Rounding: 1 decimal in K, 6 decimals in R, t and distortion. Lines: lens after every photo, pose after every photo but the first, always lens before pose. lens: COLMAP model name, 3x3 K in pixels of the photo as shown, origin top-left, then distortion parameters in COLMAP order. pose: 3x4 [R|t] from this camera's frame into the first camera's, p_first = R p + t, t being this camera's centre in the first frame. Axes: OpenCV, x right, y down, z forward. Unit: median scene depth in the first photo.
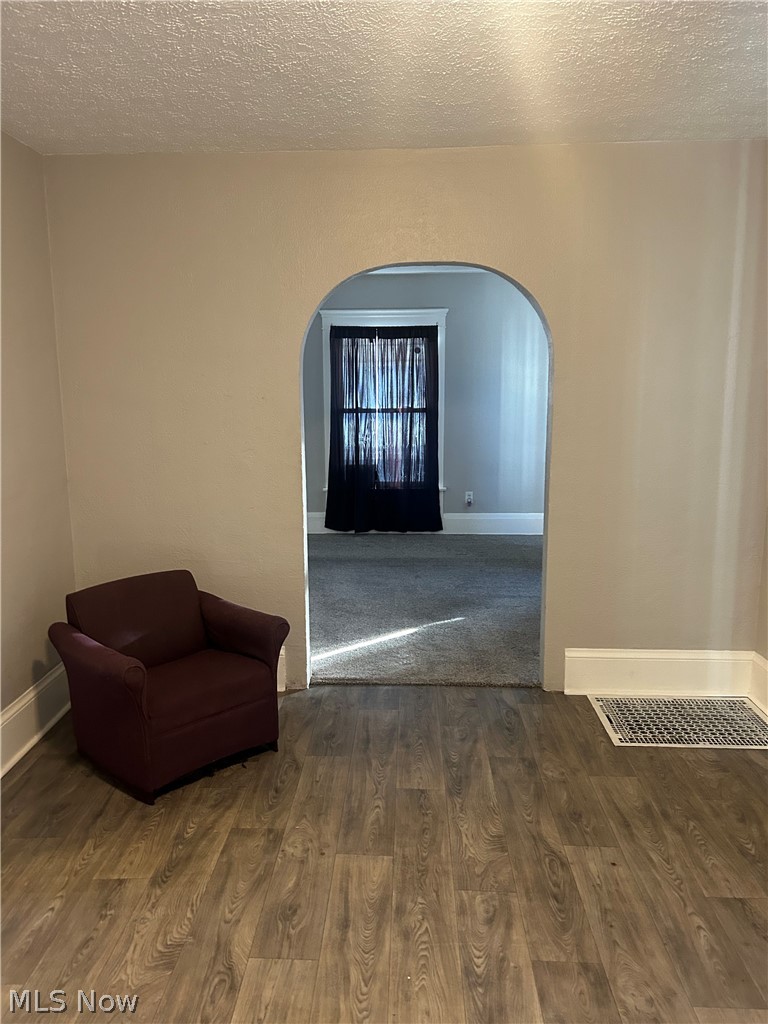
lens RADIAL K [[771.4, 0, 387.1], [0, 771.4, 521.0], [0, 0, 1]] dist [0.014305, -0.007816]
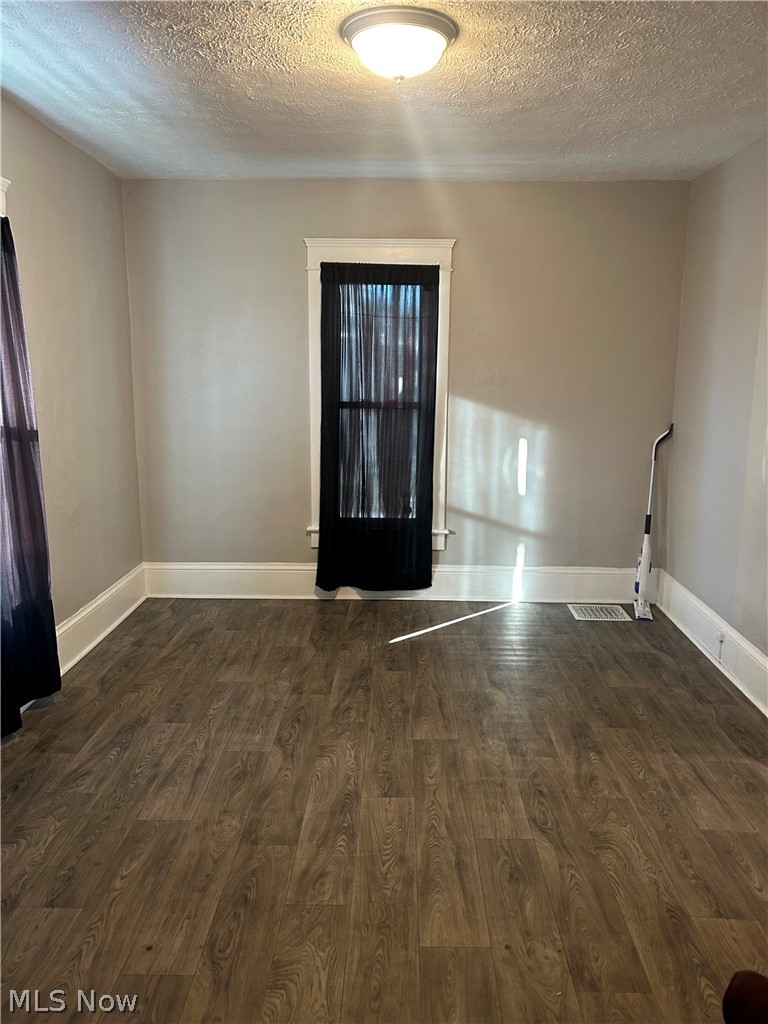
lens RADIAL K [[771.4, 0, 384.9], [0, 771.4, 501.8], [0, 0, 1]] dist [0.014305, -0.007816]
pose [[-0.999966, 0.002389, -0.007936, 0.055022], [-0.000514, 0.937838, 0.347072, -0.316617], [0.008272, 0.347064, -0.937805, 1.795065]]
